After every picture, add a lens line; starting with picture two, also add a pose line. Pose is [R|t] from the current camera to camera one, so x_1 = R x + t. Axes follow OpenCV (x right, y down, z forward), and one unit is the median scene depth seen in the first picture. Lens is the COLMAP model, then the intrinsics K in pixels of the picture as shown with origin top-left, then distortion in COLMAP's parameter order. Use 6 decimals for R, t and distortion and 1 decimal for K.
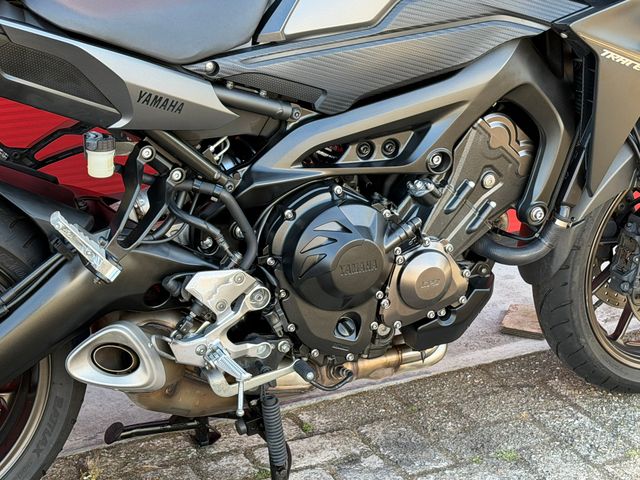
lens RADIAL K [[1445.9, 0, 323.5], [0, 1445.9, 250.1], [0, 0, 1]] dist [0.123905, 0.250745]
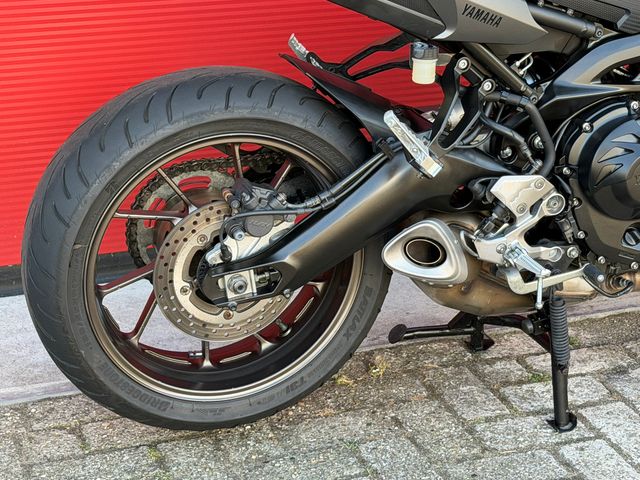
lens RADIAL K [[1445.9, 0, 323.5], [0, 1445.9, 250.1], [0, 0, 1]] dist [0.123905, 0.250745]
pose [[0.992354, 0.037947, -0.117444, -0.087523], [-0.036354, 0.999216, 0.015675, 0.056735], [0.117946, -0.011285, 0.992956, -0.095261]]
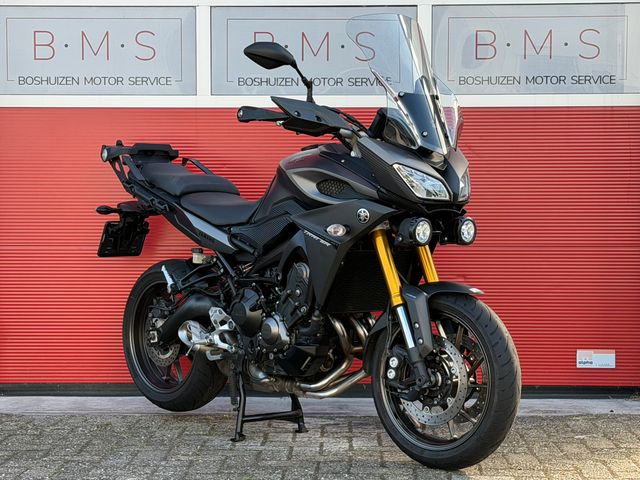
lens RADIAL K [[1424.2, 0, 321.6], [0, 1424.2, 254.8], [0, 0, 1]] dist [0.134103, 0.069179]
pose [[0.267546, 0.001362, -0.963544, 2.322171], [-0.369441, 0.923719, -0.101276, 0.110805], [0.889906, 0.383069, 0.247641, 0.496371]]
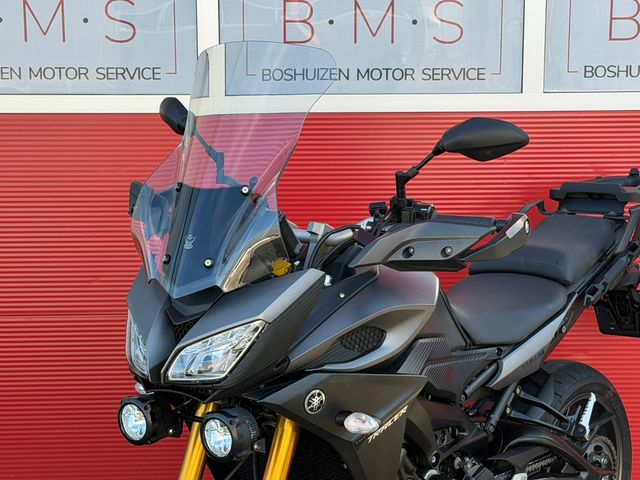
lens RADIAL K [[1424.2, 0, 321.6], [0, 1424.2, 254.8], [0, 0, 1]] dist [0.134103, 0.069179]
pose [[0.328323, 0.109706, -0.938173, 1.387671], [-0.356116, 0.934315, -0.015372, -0.210767], [0.874863, 0.339145, 0.345825, 0.409026]]
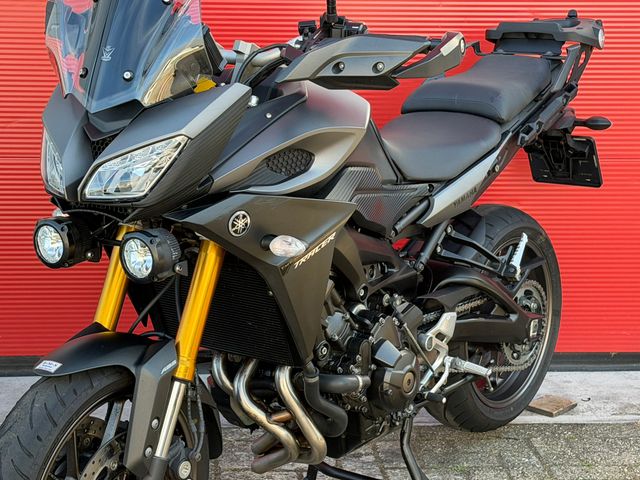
lens RADIAL K [[1424.2, 0, 321.6], [0, 1424.2, 254.8], [0, 0, 1]] dist [0.134103, 0.069179]
pose [[0.368861, 0.183453, -0.911201, 1.354708], [-0.366006, 0.929793, 0.039034, -0.155630], [0.854389, 0.319107, 0.410109, 0.453682]]
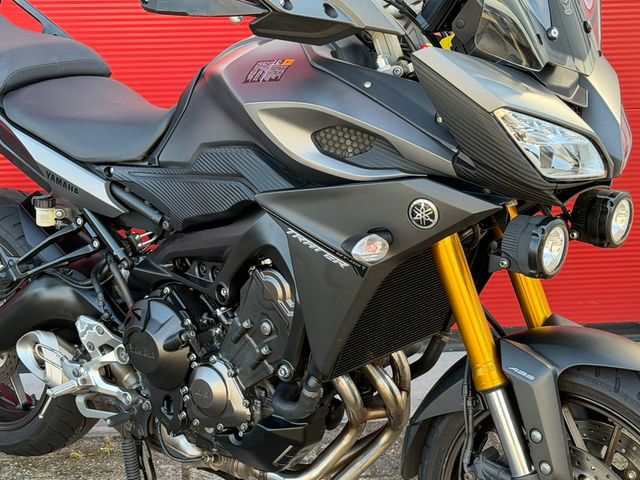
lens RADIAL K [[1424.2, 0, 321.6], [0, 1424.2, 254.8], [0, 0, 1]] dist [0.134103, 0.069179]
pose [[0.407407, 0.214108, -0.887794, 1.150731], [-0.335053, 0.939383, 0.072795, -0.204981], [0.849564, 0.267801, 0.454448, 0.547102]]
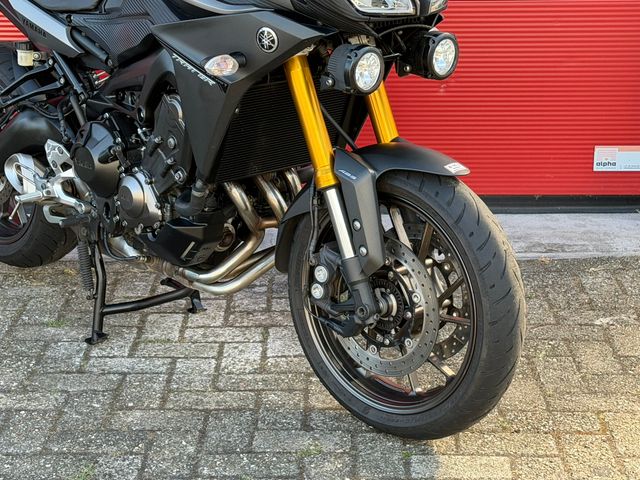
lens RADIAL K [[1424.2, 0, 321.6], [0, 1424.2, 254.8], [0, 0, 1]] dist [0.134103, 0.069179]
pose [[0.285205, 0.261459, -0.922115, 1.504436], [-0.362115, 0.920163, 0.148905, -0.213508], [0.887429, 0.291444, 0.357114, 0.706615]]
